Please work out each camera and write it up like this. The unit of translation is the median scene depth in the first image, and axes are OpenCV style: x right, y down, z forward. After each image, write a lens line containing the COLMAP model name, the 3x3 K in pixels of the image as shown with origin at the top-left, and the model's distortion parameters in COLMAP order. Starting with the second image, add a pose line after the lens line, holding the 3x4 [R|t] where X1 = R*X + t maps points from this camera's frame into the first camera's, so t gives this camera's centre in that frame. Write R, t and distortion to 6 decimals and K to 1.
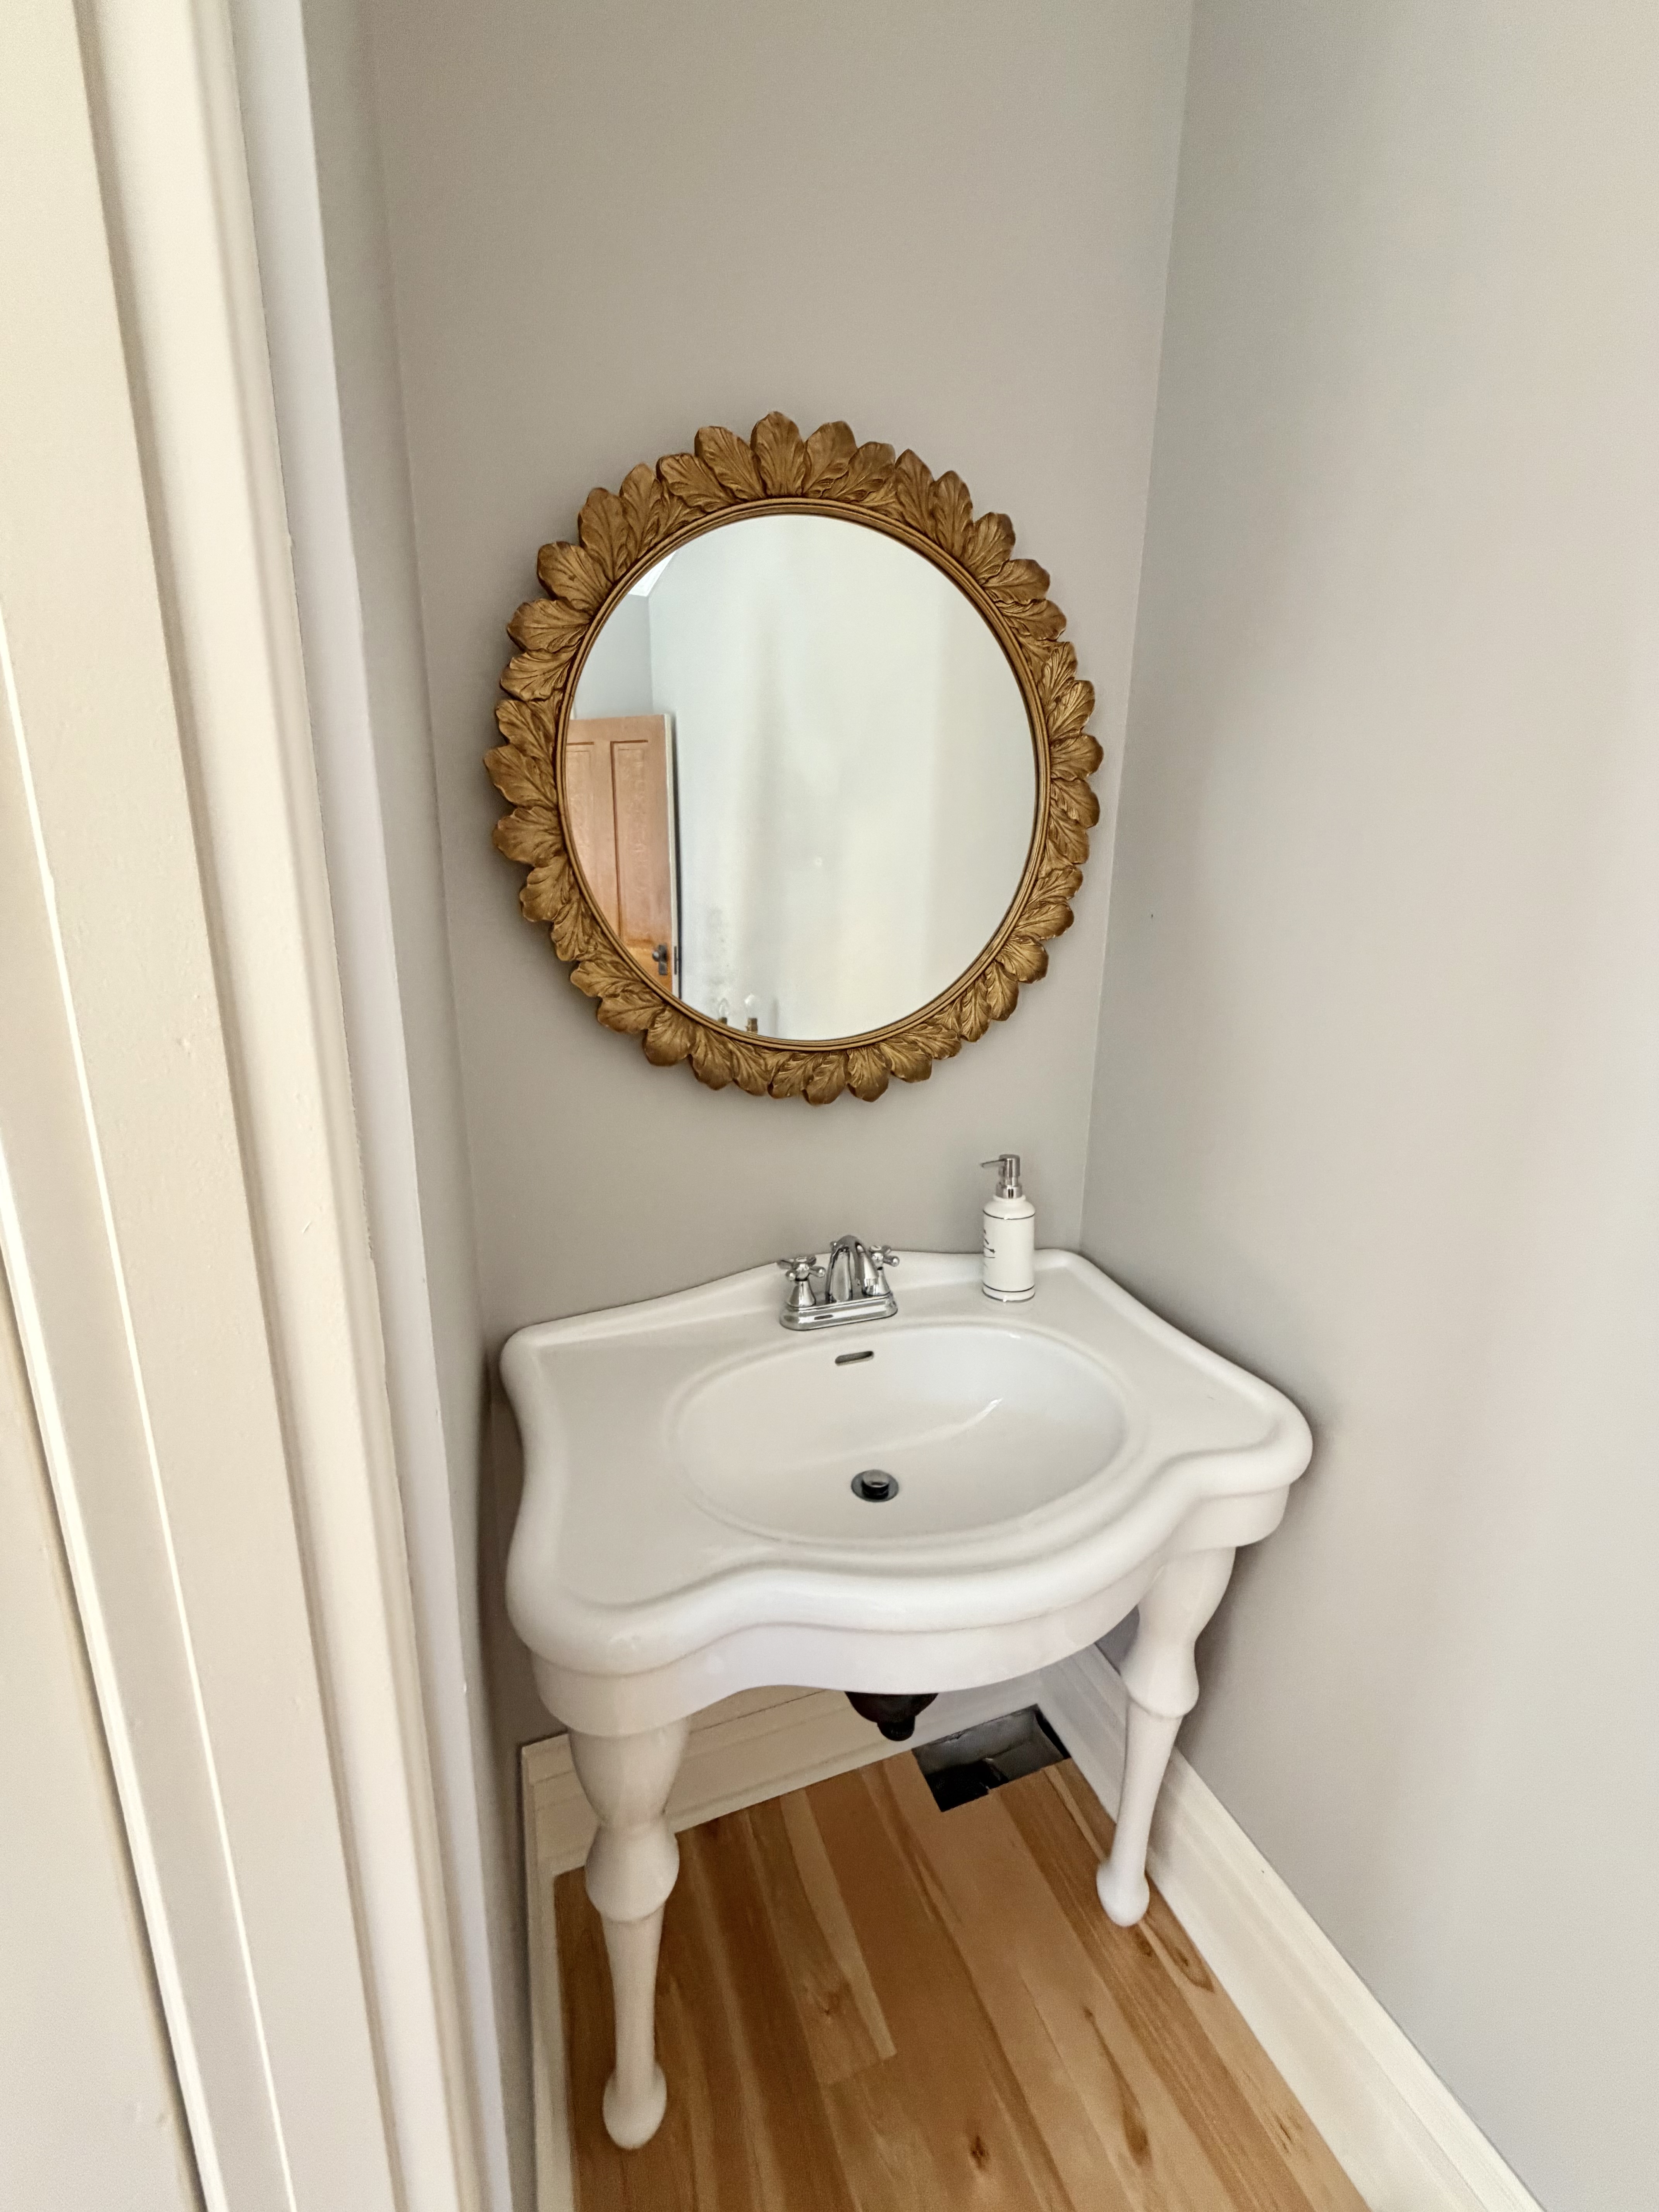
lens RADIAL K [[882.0, 0, 825.9], [0, 882.0, 1095.8], [0, 0, 1]] dist [-0.000914, -0.000073]
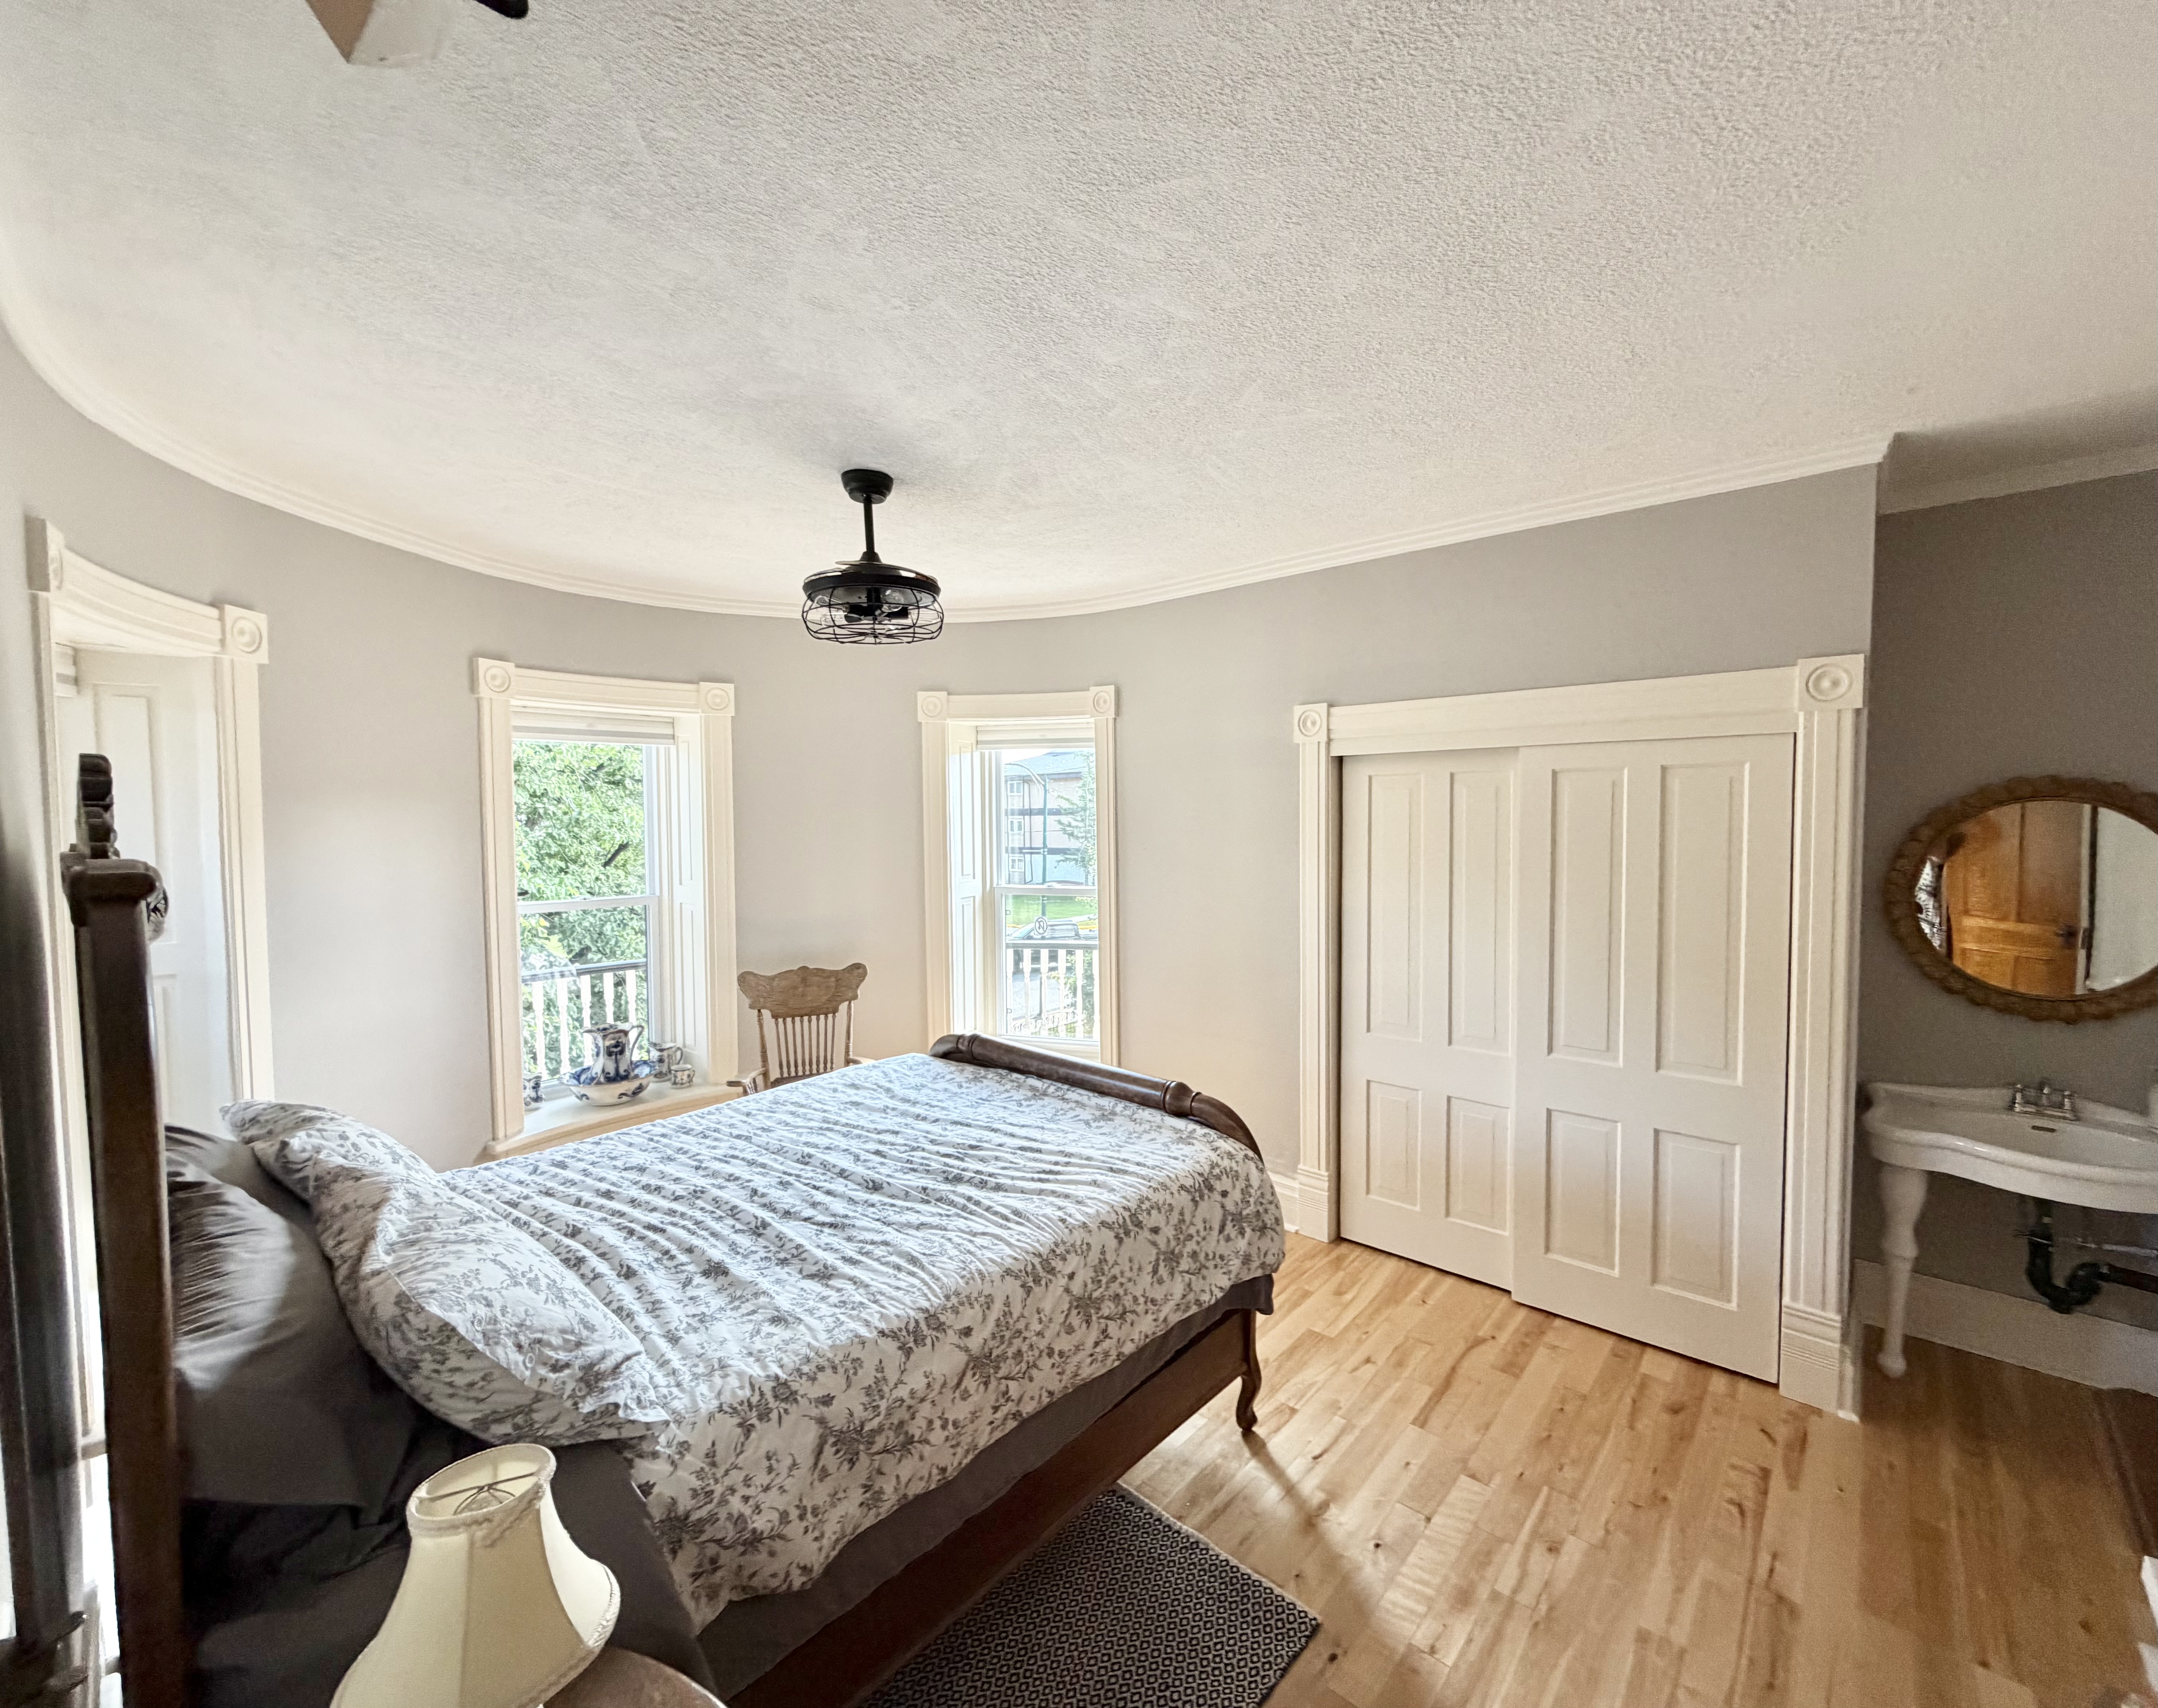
lens RADIAL K [[905.6, 0, 1127.3], [0, 905.6, 851.1], [0, 0, 1]] dist [-0.000466, 0.000094]
pose [[0.490959, 0.020663, -0.870937, 0.891011], [-0.184955, 0.979401, -0.081026, 0.208435], [0.851323, 0.200865, 0.484668, -2.342025]]
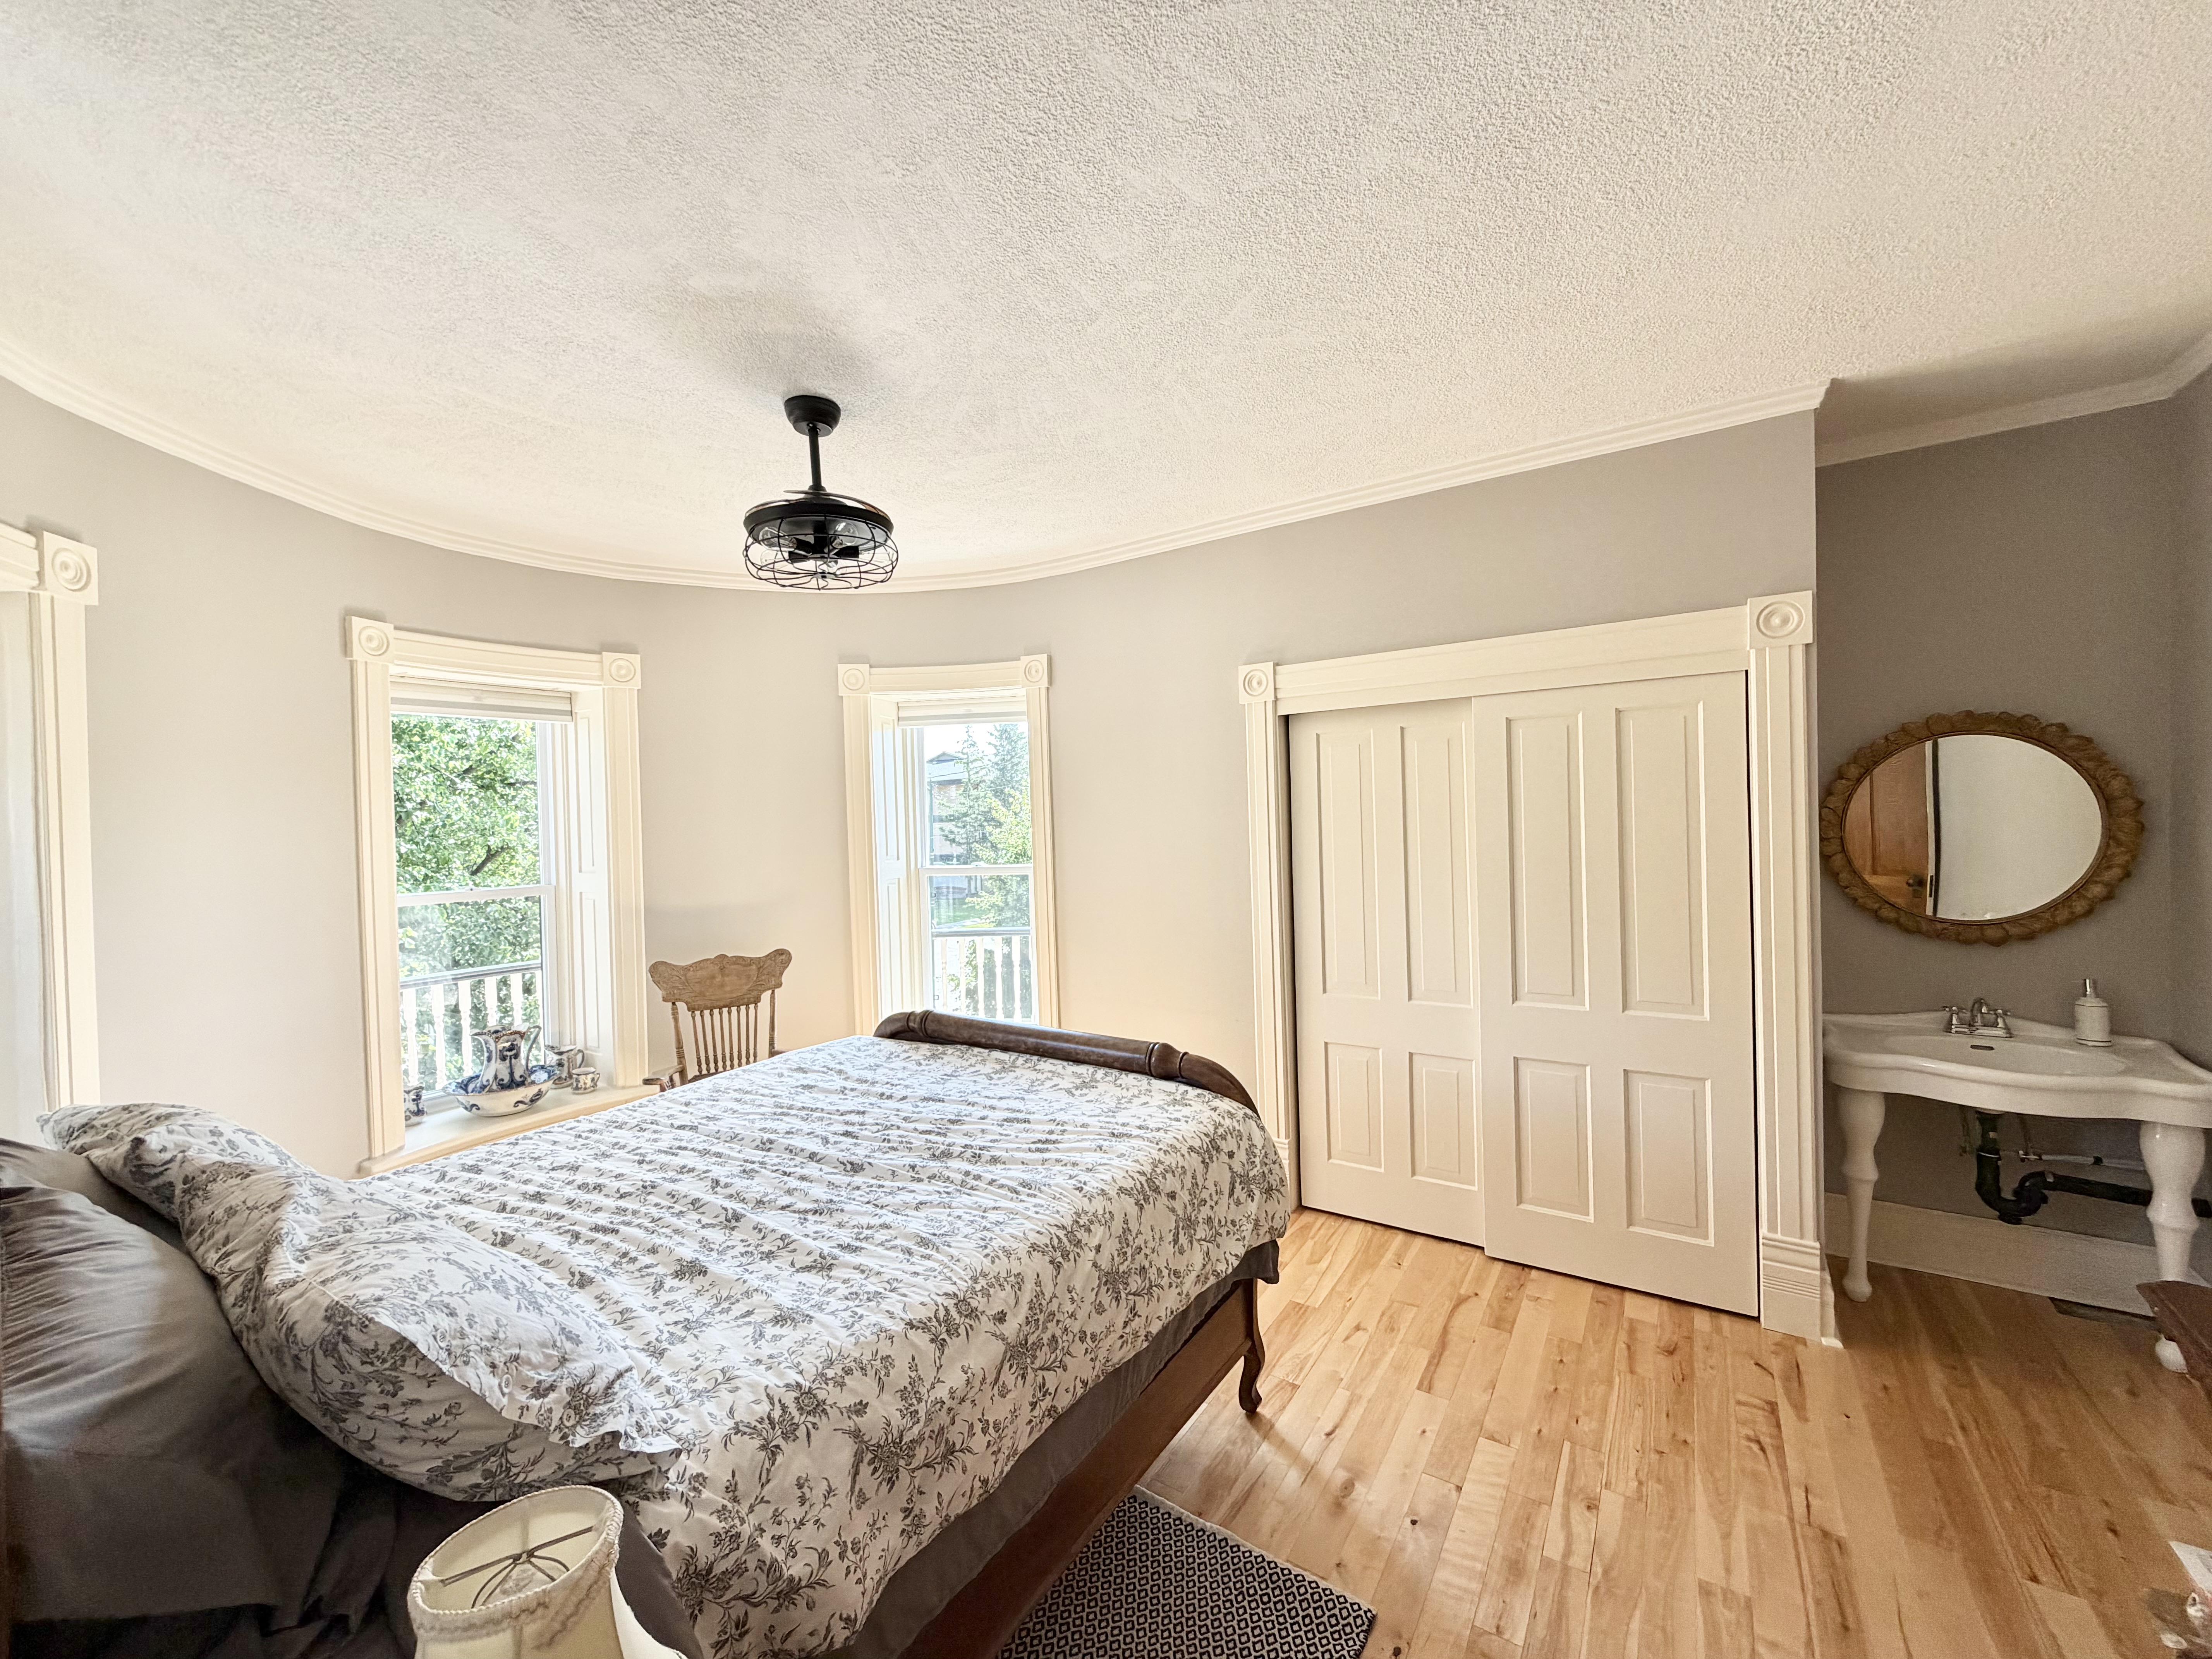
lens RADIAL K [[882.0, 0, 1095.8], [0, 882.0, 826.3], [0, 0, 1]] dist [-0.000914, -0.000073]
pose [[0.576638, -0.021676, -0.816712, 0.606444], [-0.148606, 0.980190, -0.130938, 0.366256], [0.803371, 0.196872, 0.561993, -2.421557]]
